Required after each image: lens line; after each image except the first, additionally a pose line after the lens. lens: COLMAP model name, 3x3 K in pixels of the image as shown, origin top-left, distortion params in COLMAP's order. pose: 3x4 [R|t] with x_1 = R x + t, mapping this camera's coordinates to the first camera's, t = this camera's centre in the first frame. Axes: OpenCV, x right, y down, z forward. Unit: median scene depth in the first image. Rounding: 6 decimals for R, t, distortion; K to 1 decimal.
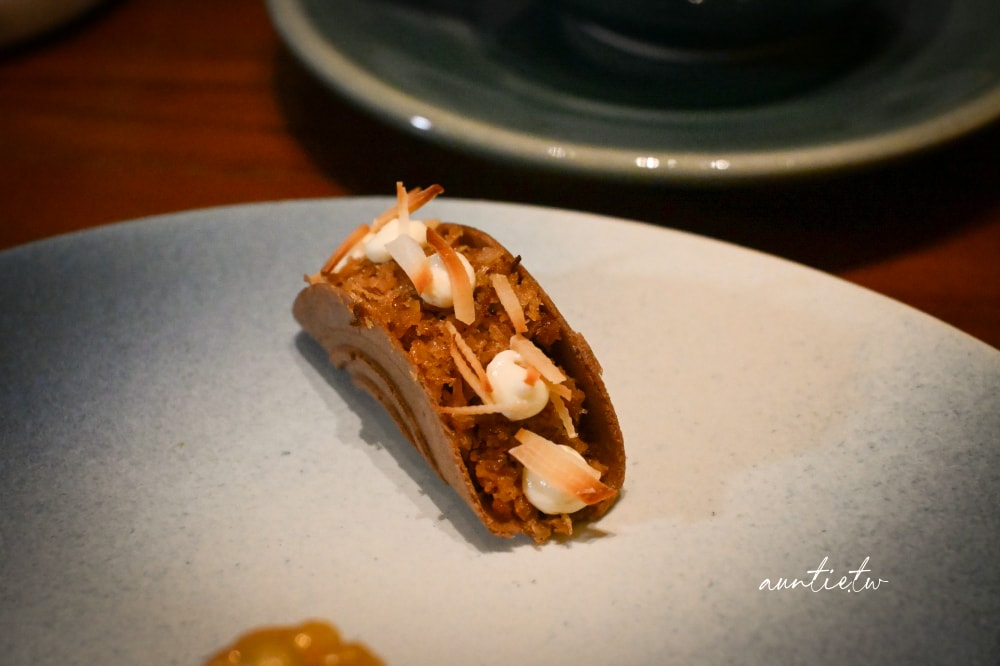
lens RADIAL K [[2062.6, 0, 500.0], [0, 2062.6, 333.0], [0, 0, 1]] dist [-0.008156, 0.029257]
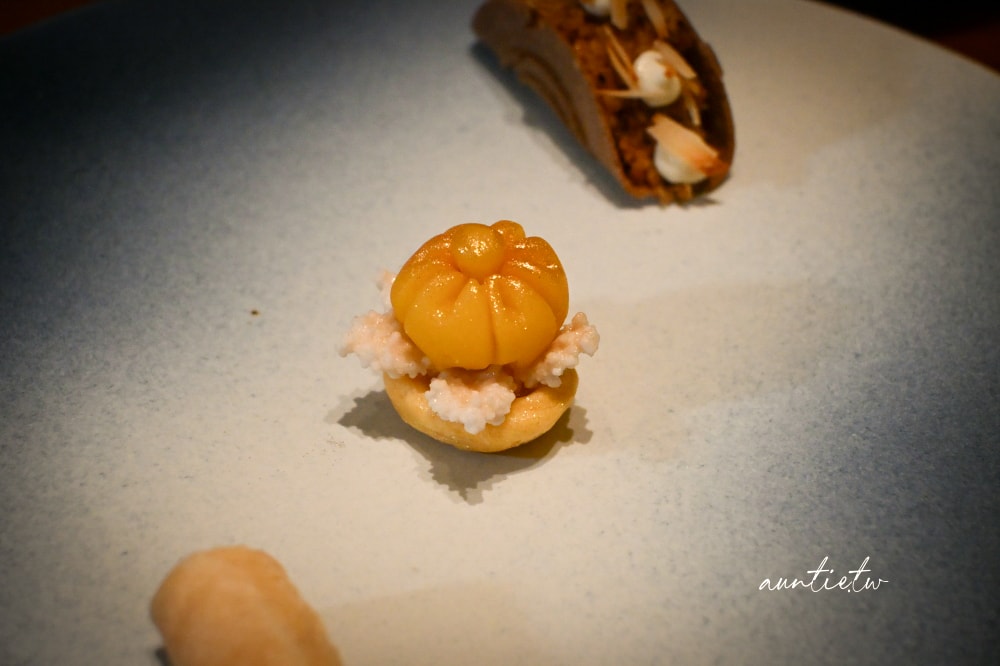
lens RADIAL K [[1789.8, 0, 500.0], [0, 1789.8, 333.0], [0, 0, 1]] dist [0.022974, -0.127929]
pose [[0.997279, 0.072680, -0.012317, -0.062927], [-0.071659, 0.995019, 0.069297, 0.111279], [0.017292, -0.068226, 0.997520, -0.112322]]
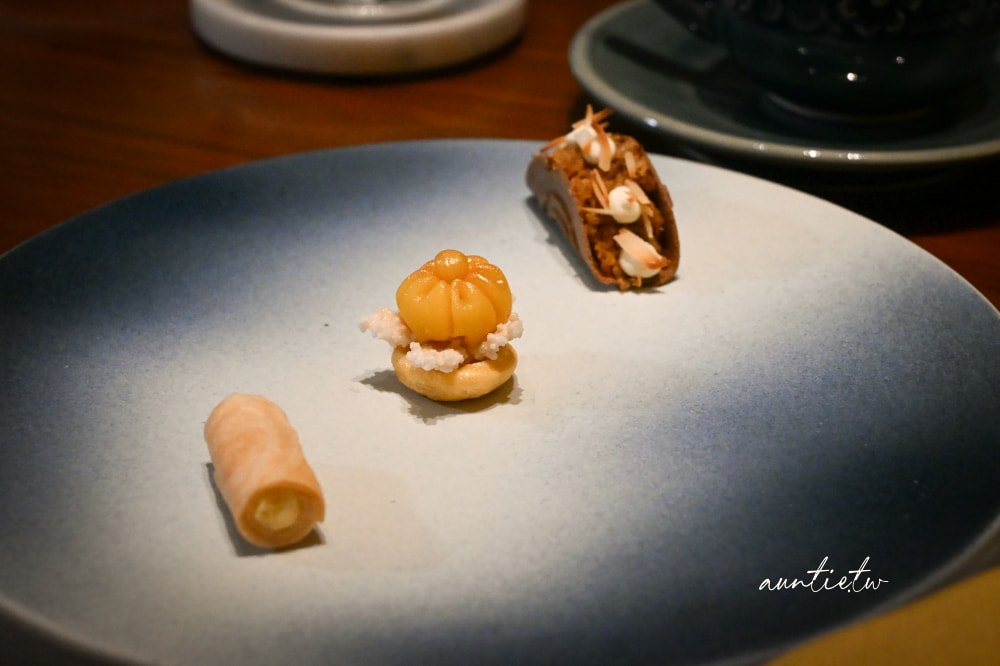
lens RADIAL K [[2104.8, 0, 500.0], [0, 2104.8, 333.0], [0, 0, 1]] dist [0.021970, 0.060929]
pose [[0.963455, 0.135261, -0.231210, 0.349477], [-0.170827, 0.975104, -0.141389, 0.419987], [0.206329, 0.175719, 0.962575, -0.806027]]
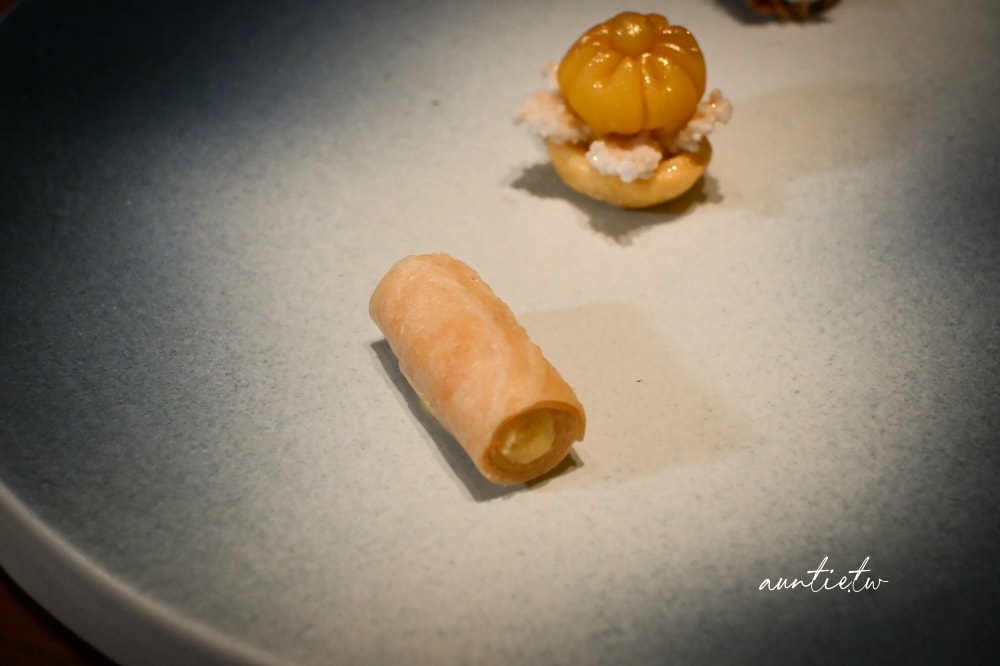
lens RADIAL K [[1789.8, 0, 500.0], [0, 1789.8, 333.0], [0, 0, 1]] dist [0.022974, -0.127929]
pose [[0.994874, 0.083813, -0.056580, -0.091718], [-0.078535, 0.992856, 0.089824, 0.224035], [0.063704, -0.084920, 0.994349, -0.308445]]
